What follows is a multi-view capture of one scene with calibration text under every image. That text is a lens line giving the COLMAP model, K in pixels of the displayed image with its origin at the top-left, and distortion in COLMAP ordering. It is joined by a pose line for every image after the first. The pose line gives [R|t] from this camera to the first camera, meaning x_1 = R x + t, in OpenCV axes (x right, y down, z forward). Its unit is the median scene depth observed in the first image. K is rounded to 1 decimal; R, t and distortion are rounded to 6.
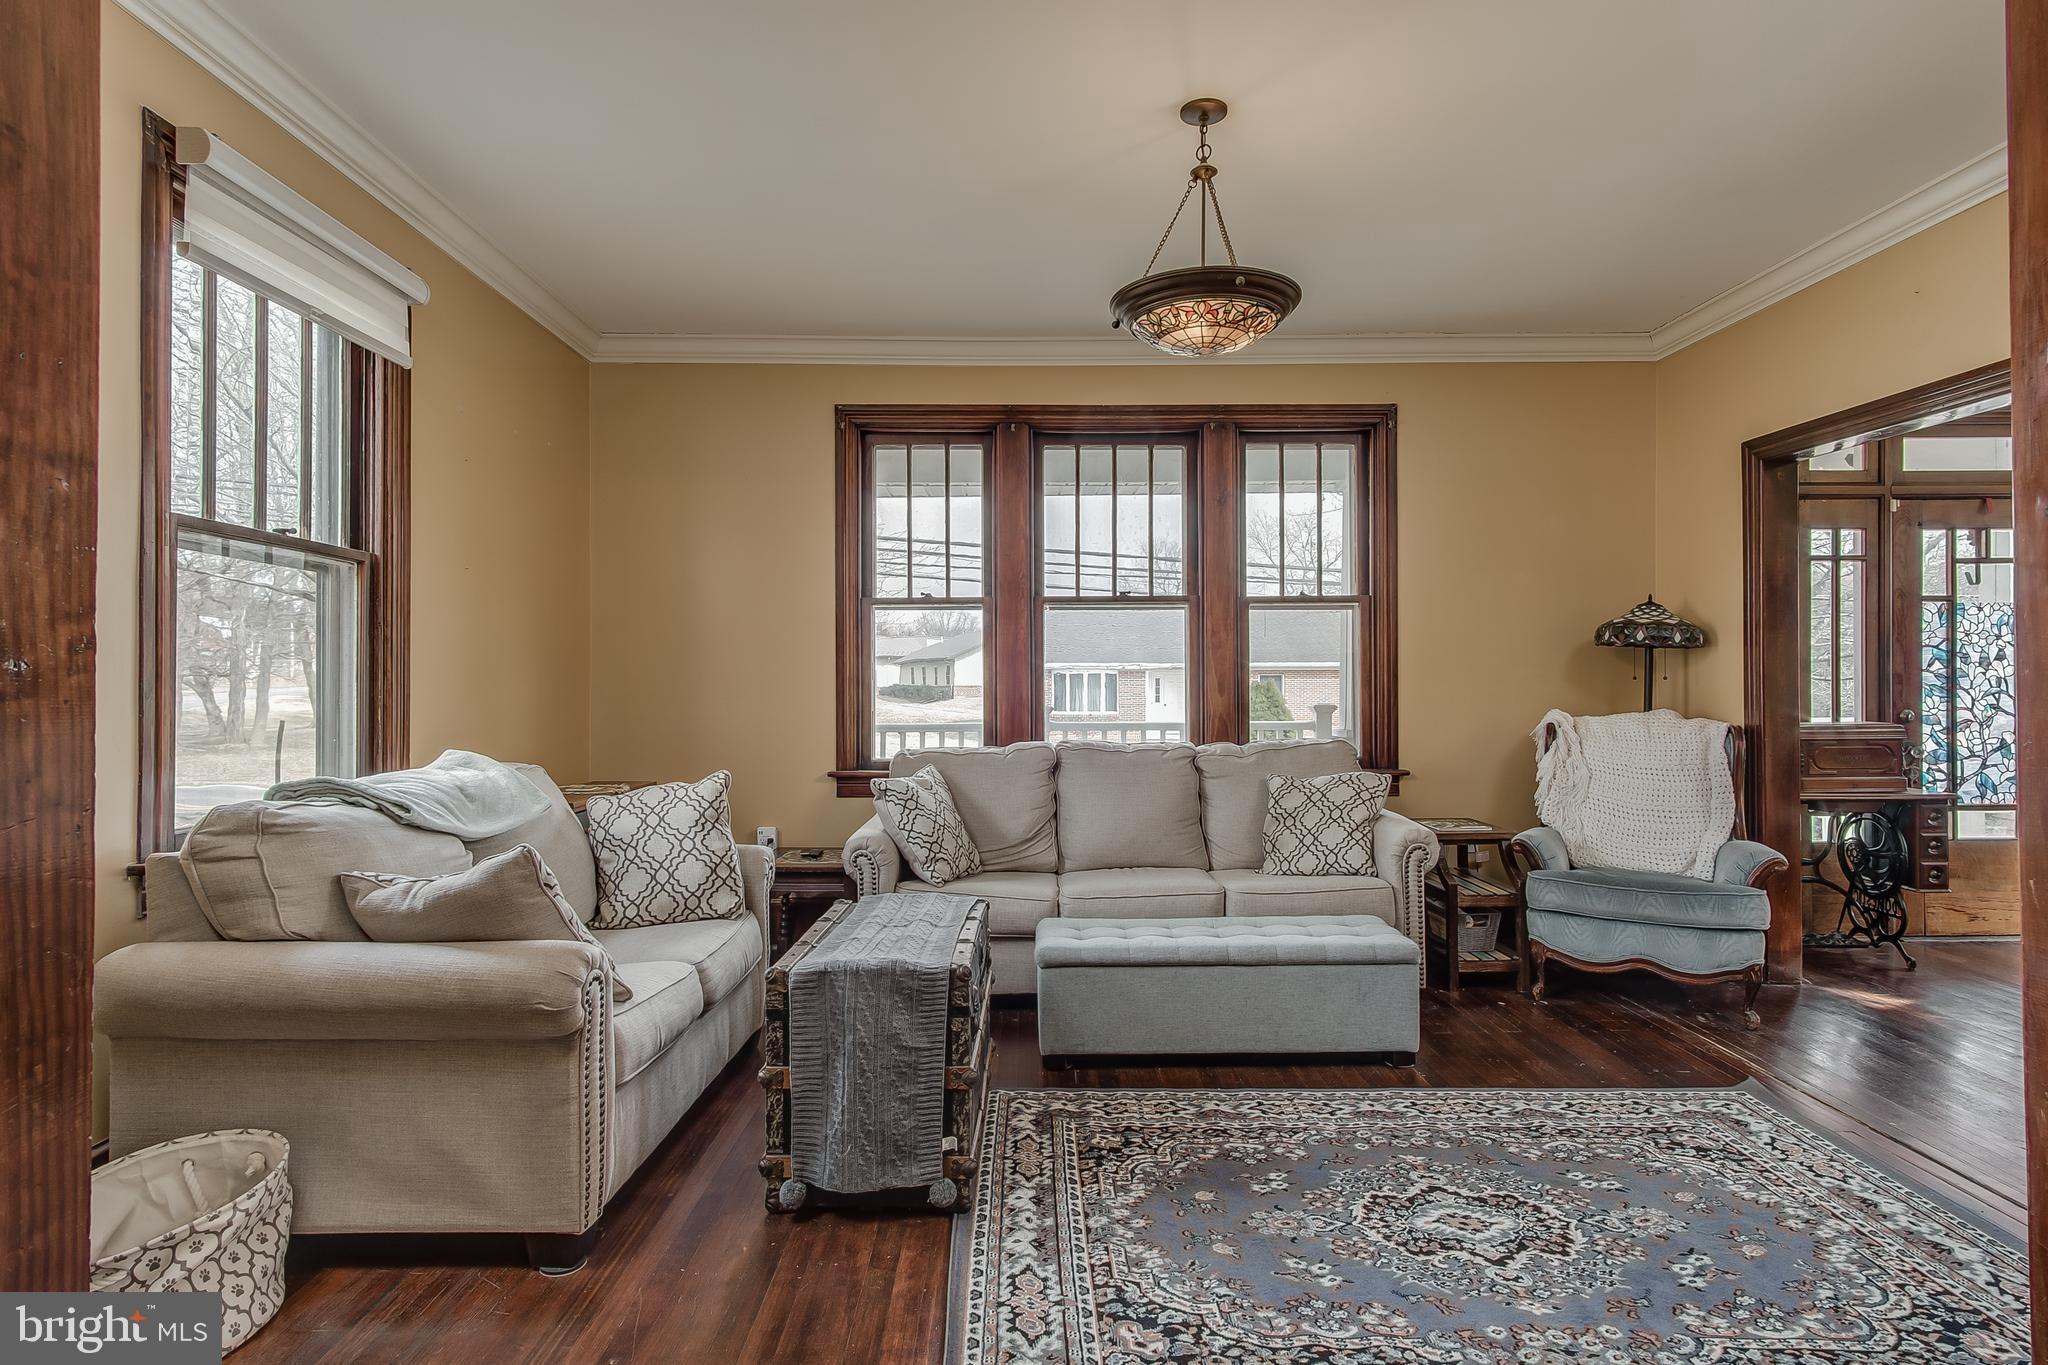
lens RADIAL K [[1053.4, 0, 1024.0], [0, 1053.4, 682.5], [0, 0, 1]] dist [0.004613, 0.000612]
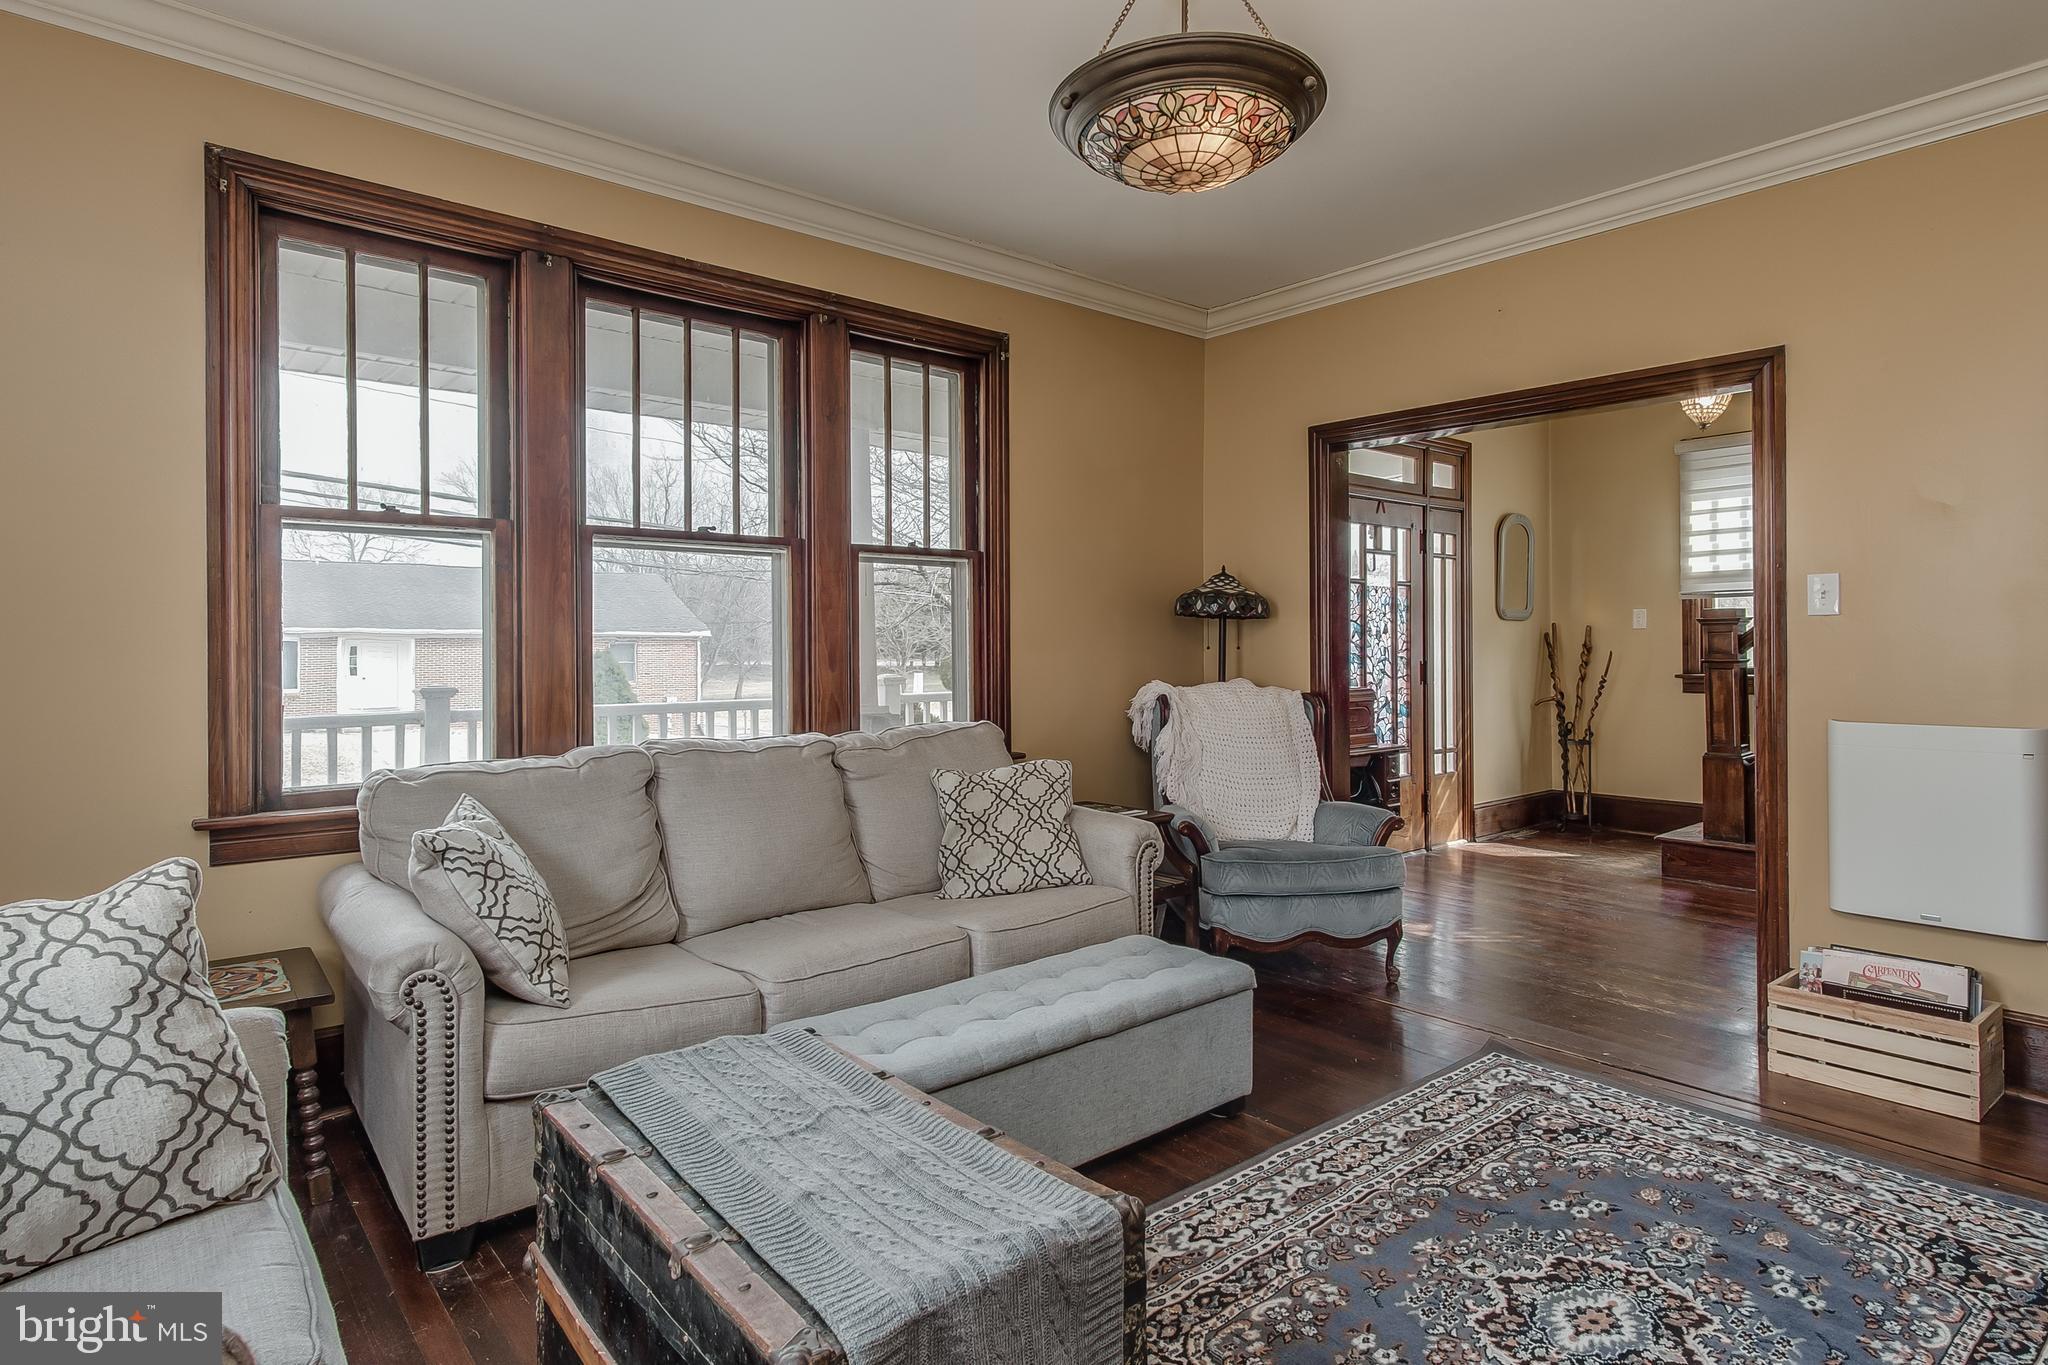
lens RADIAL K [[1089.2, 0, 1023.3], [0, 1089.2, 645.6], [0, 0, 1]] dist [0.001337, 0.002901]
pose [[0.767190, 0.001895, 0.641418, -0.236079], [0.000681, 0.999993, -0.003769, -0.002573], [-0.641420, 0.003328, 0.767183, 0.326181]]
